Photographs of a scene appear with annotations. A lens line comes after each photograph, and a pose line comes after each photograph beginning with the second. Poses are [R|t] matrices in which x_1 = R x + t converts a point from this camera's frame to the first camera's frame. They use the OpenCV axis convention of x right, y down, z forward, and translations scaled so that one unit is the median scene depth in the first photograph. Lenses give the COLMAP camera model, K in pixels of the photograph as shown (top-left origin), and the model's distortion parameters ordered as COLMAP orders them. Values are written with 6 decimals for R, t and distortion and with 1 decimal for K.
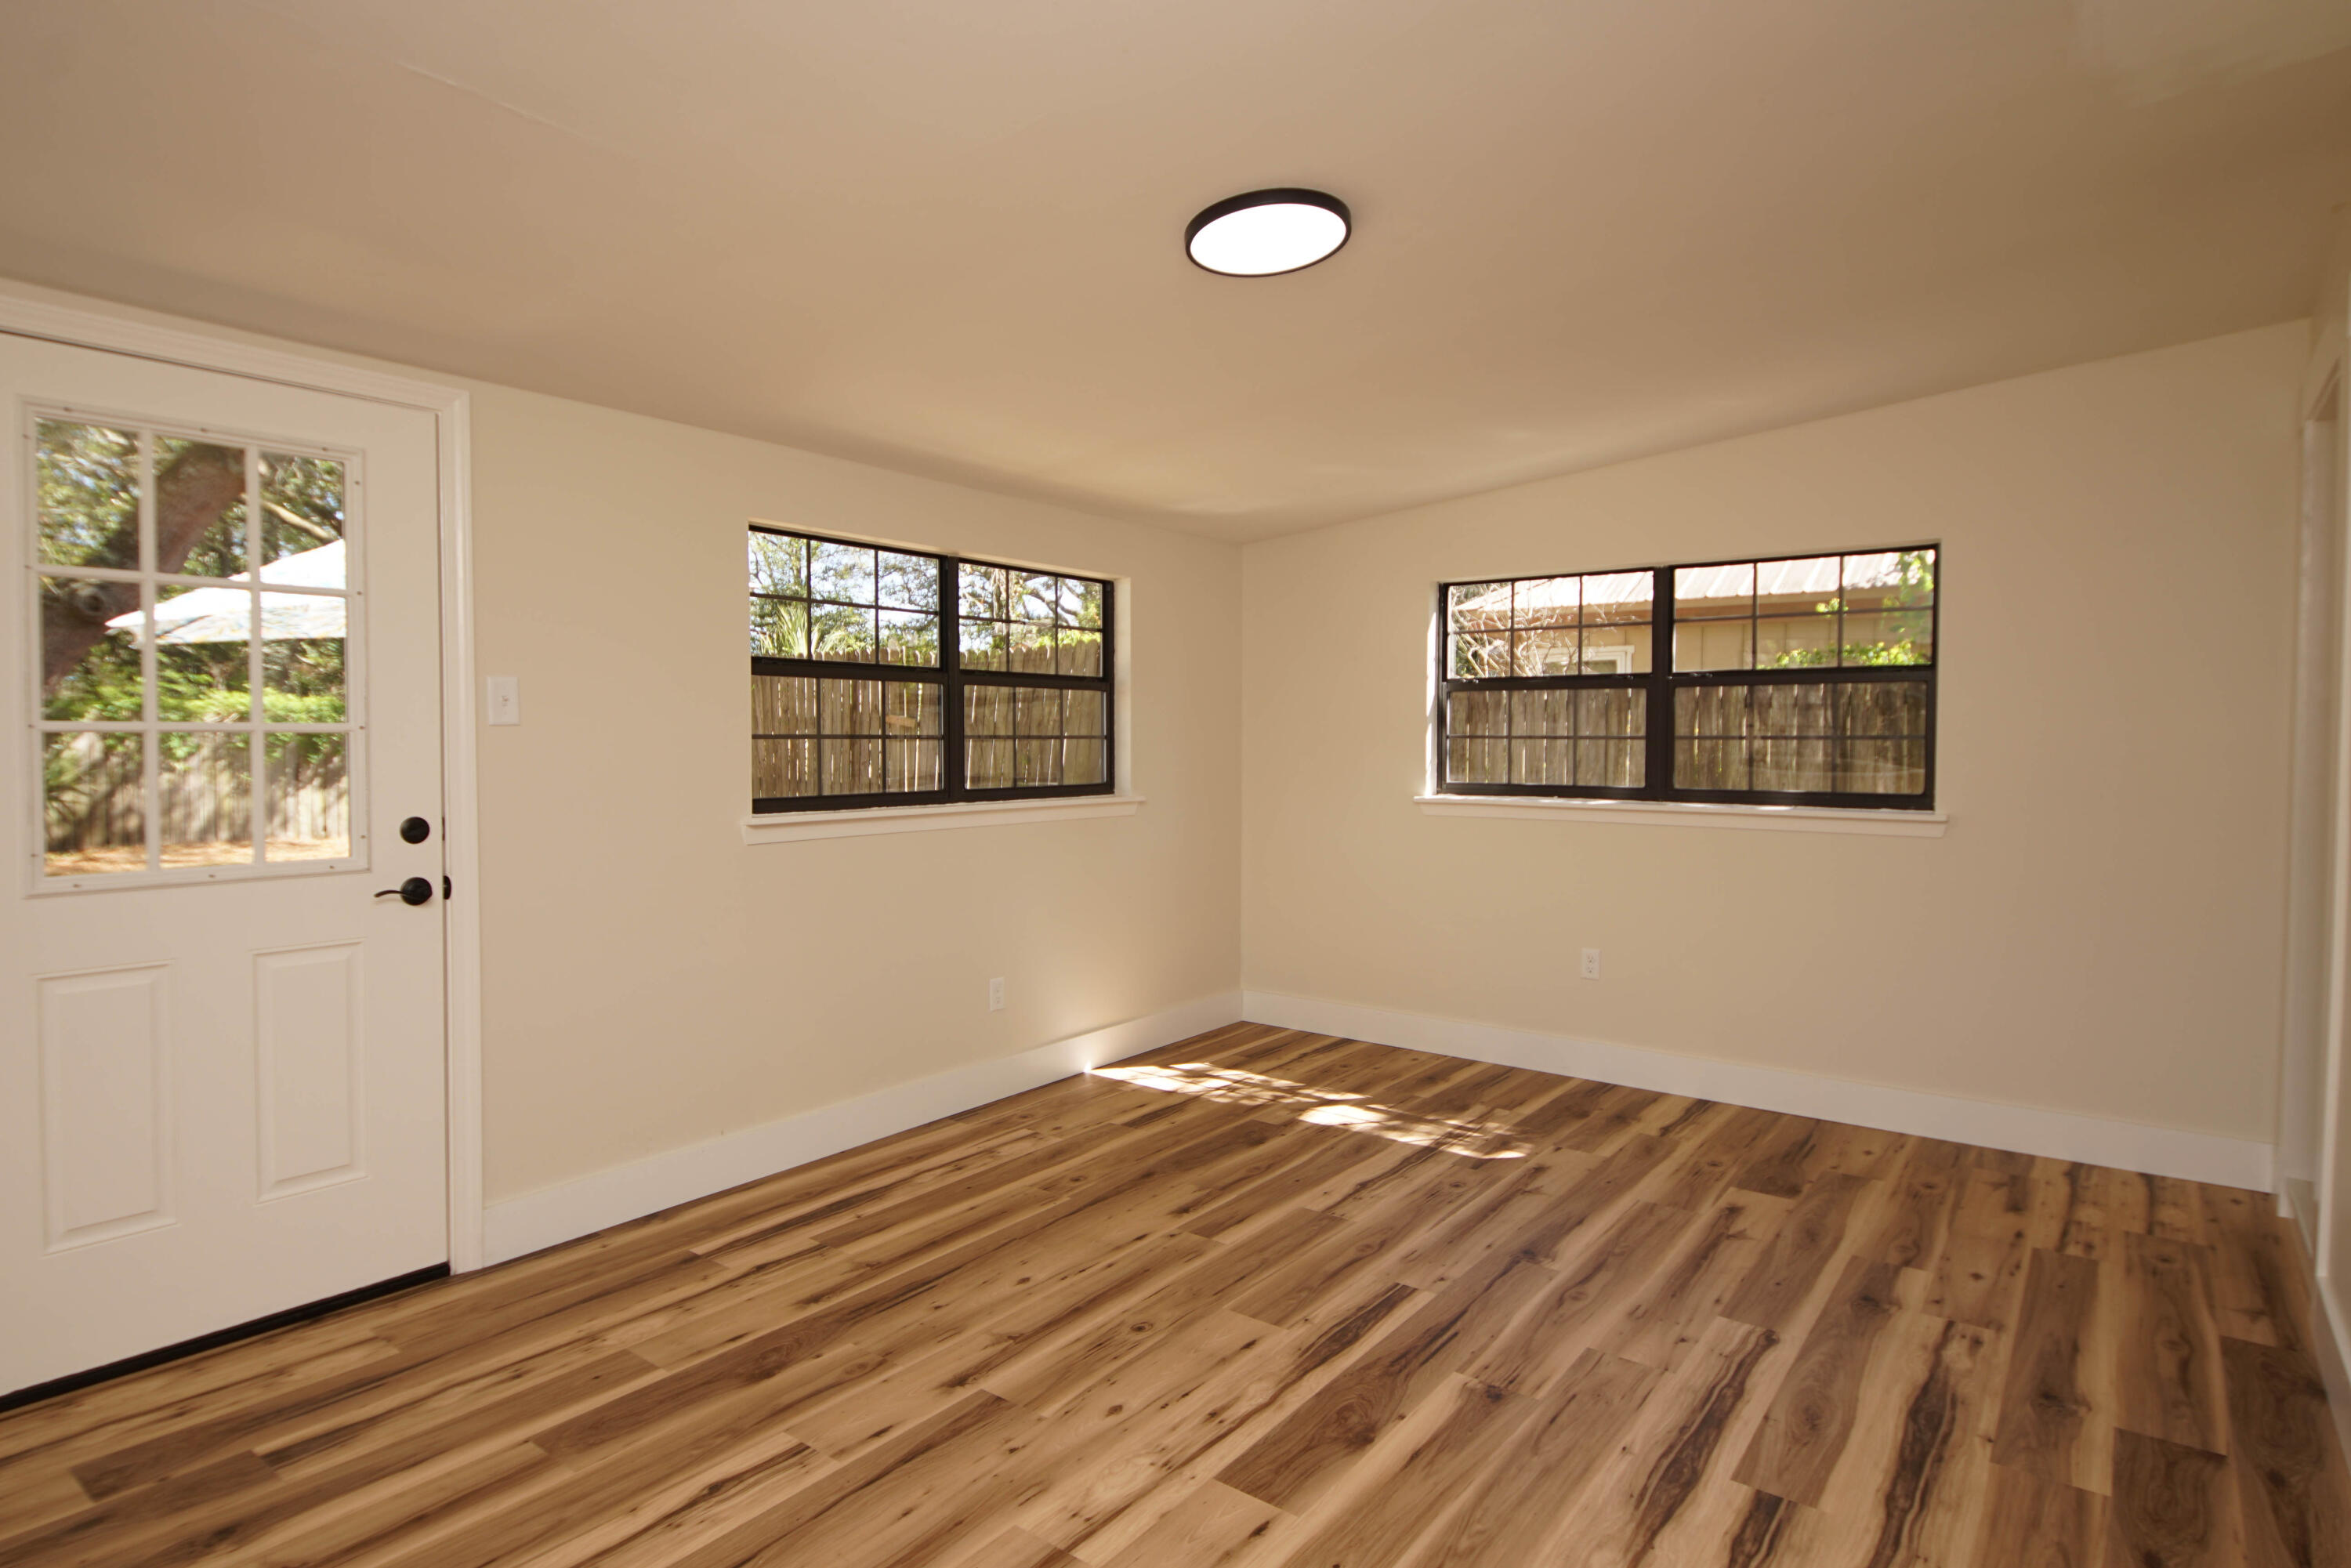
lens RADIAL K [[1256.1, 0, 1142.0], [0, 1256.1, 769.0], [0, 0, 1]] dist [0.032169, -0.029352]
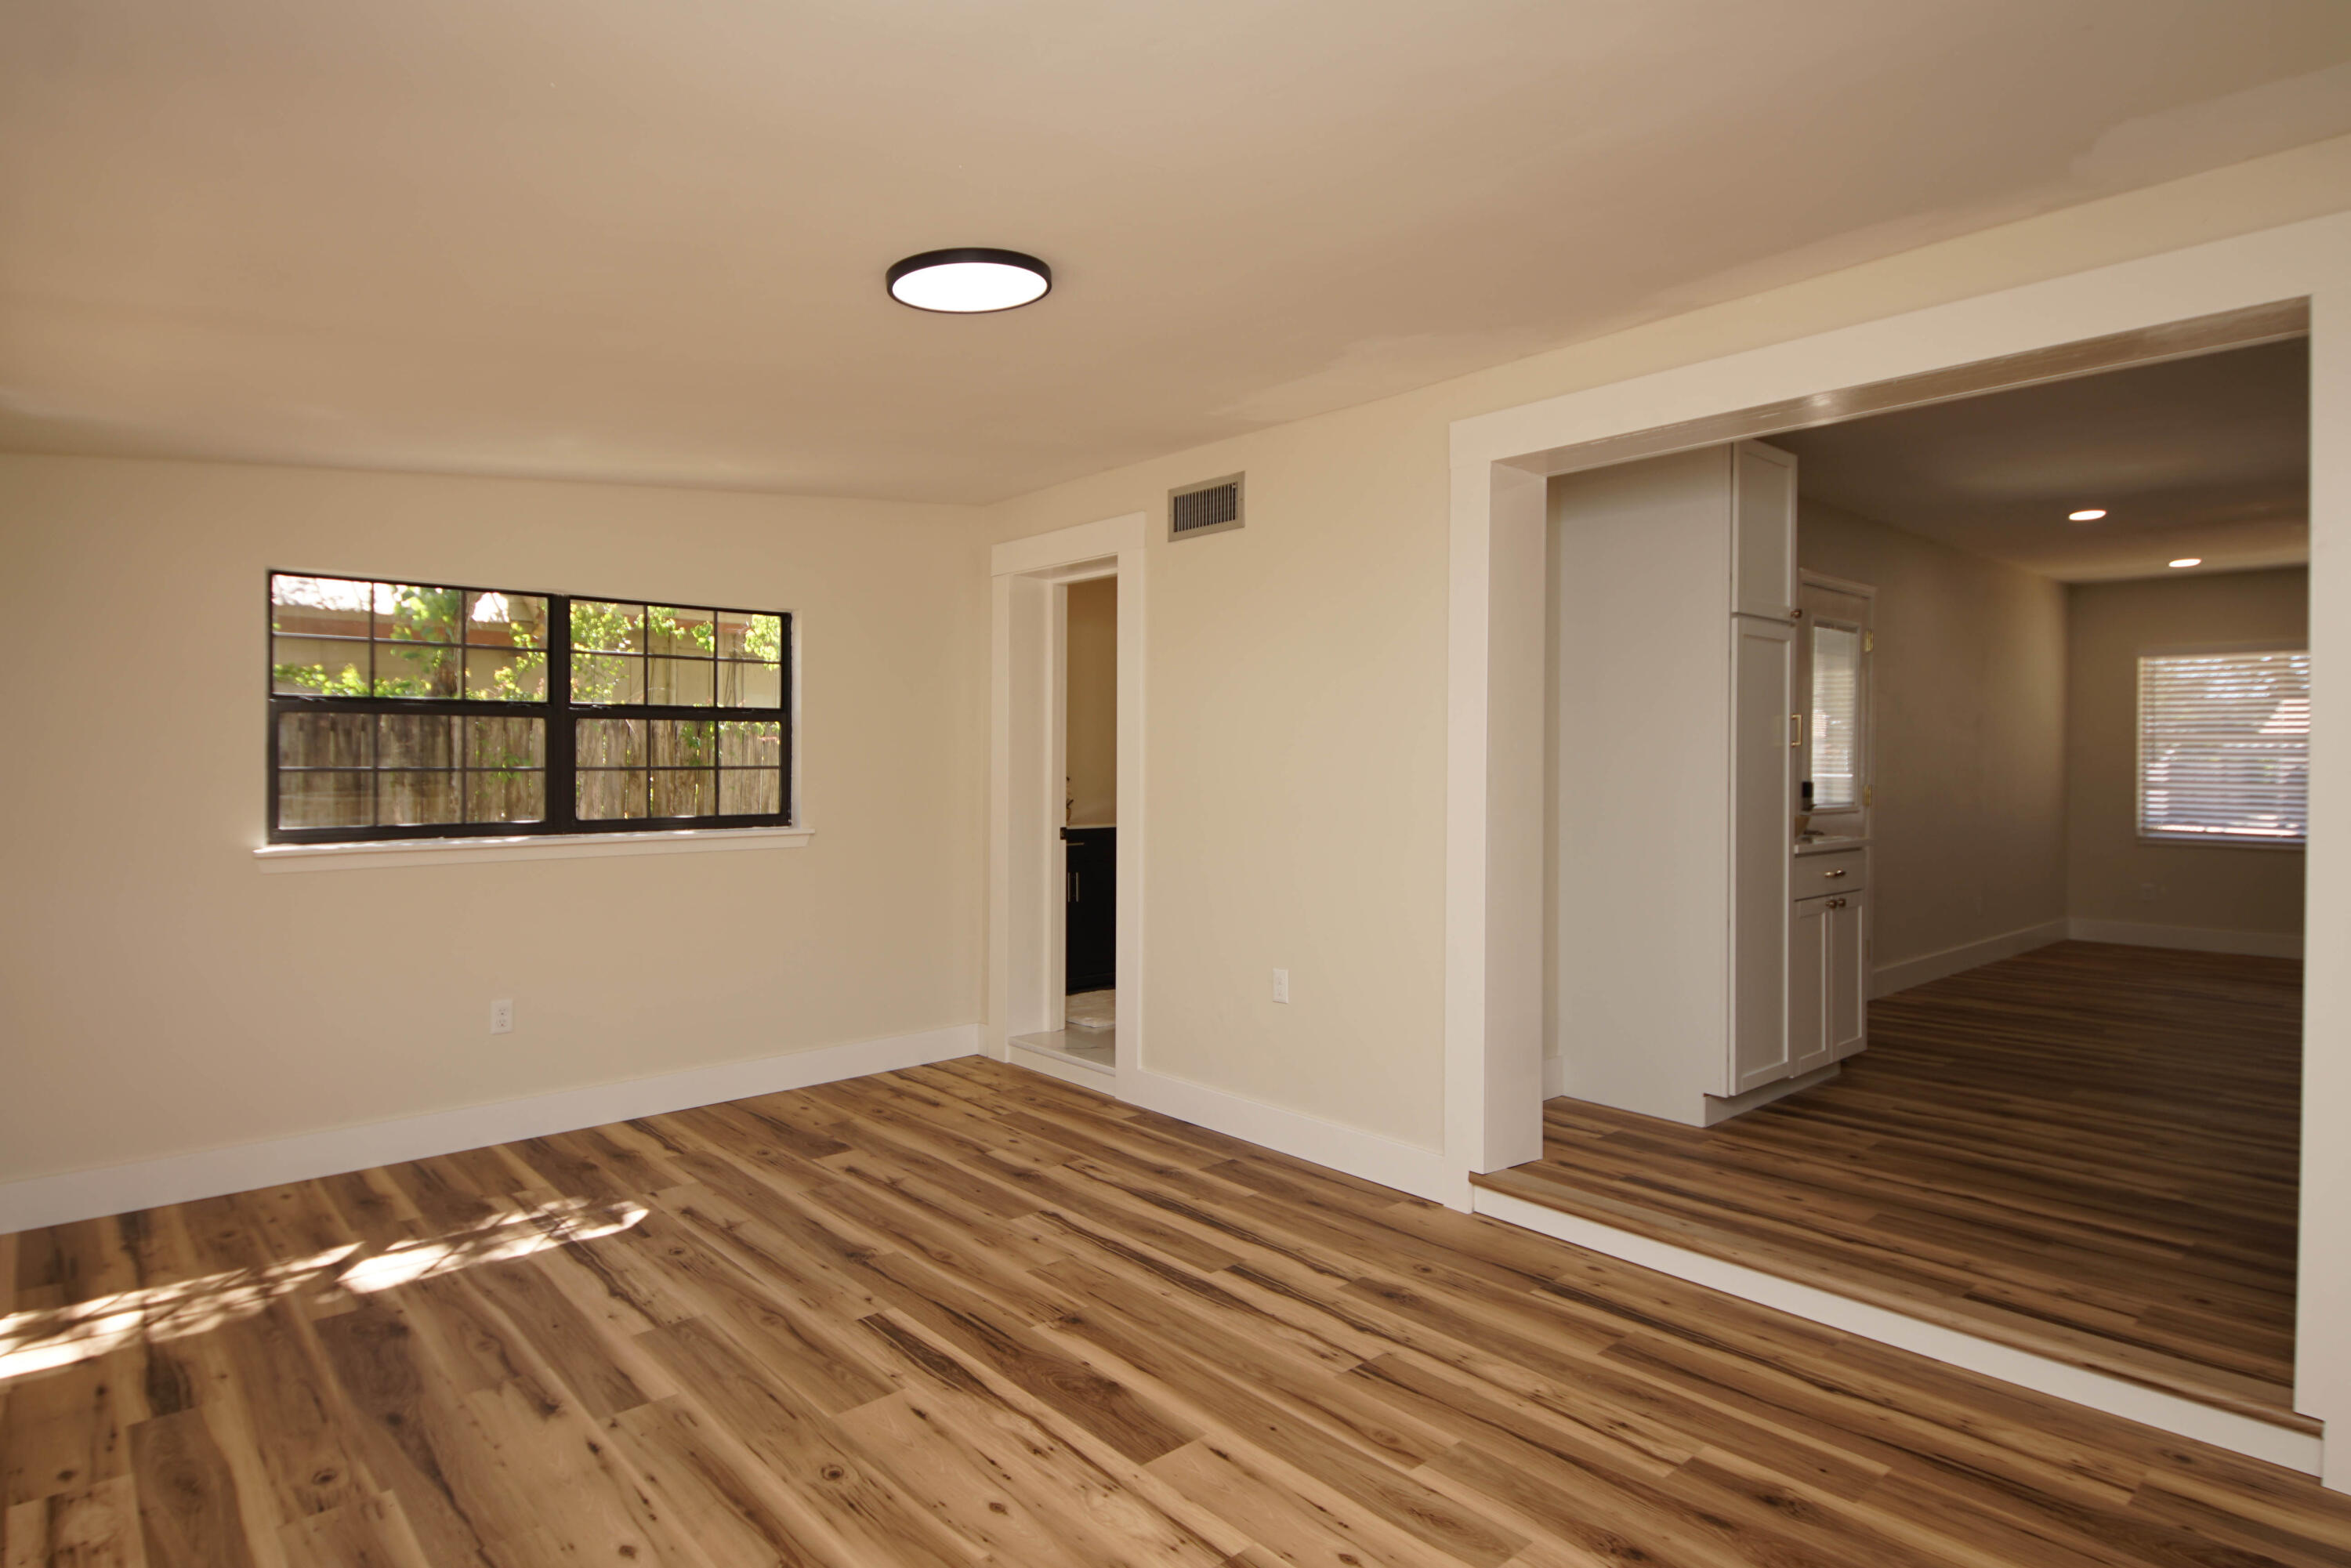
lens RADIAL K [[1256.1, 0, 1167.0], [0, 1256.1, 766.4], [0, 0, 1]] dist [0.032169, -0.029352]
pose [[0.187900, -0.010248, 0.982135, -0.576590], [0.026724, 0.999629, 0.005318, -0.024304], [-0.981825, 0.025247, 0.188104, 0.440056]]
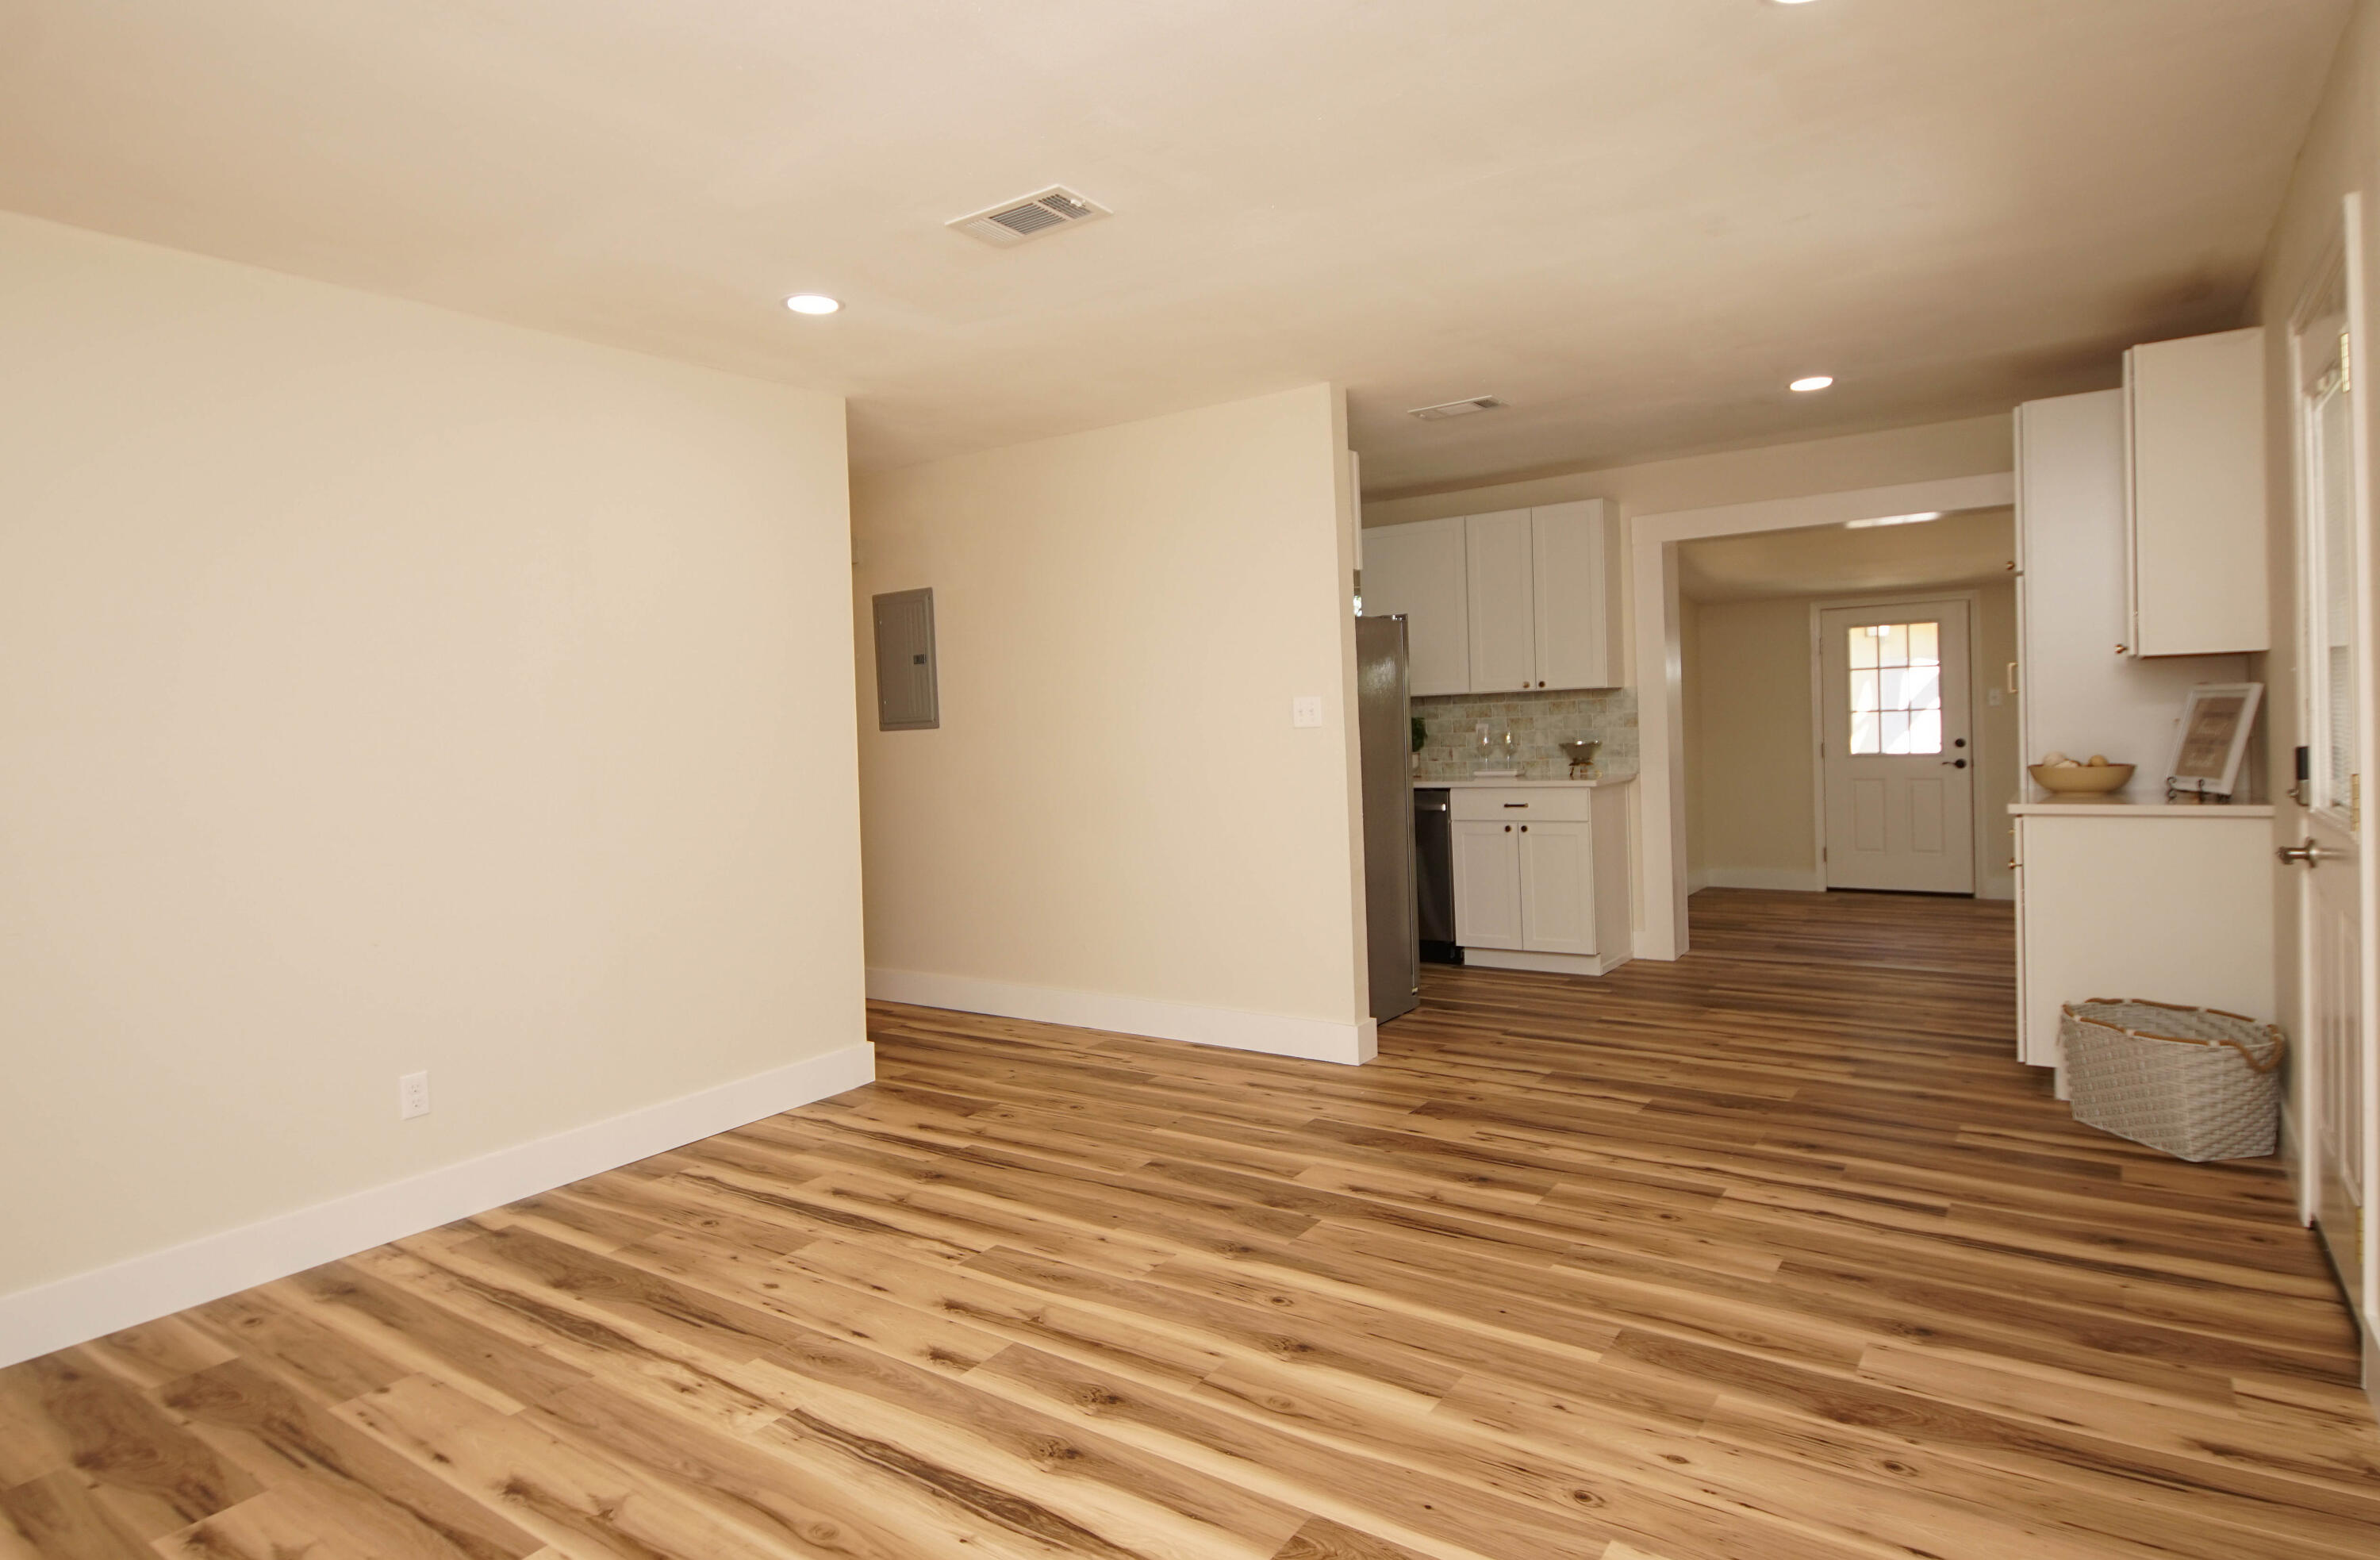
lens RADIAL K [[1294.2, 0, 1170.6], [0, 1294.2, 763.9], [0, 0, 1]] dist [0.031688, -0.029892]
pose [[0.041661, 0.022341, -0.998882, 1.923721], [0.005300, 0.999731, 0.022581, 0.014602], [0.999118, -0.006235, 0.041531, -0.783407]]
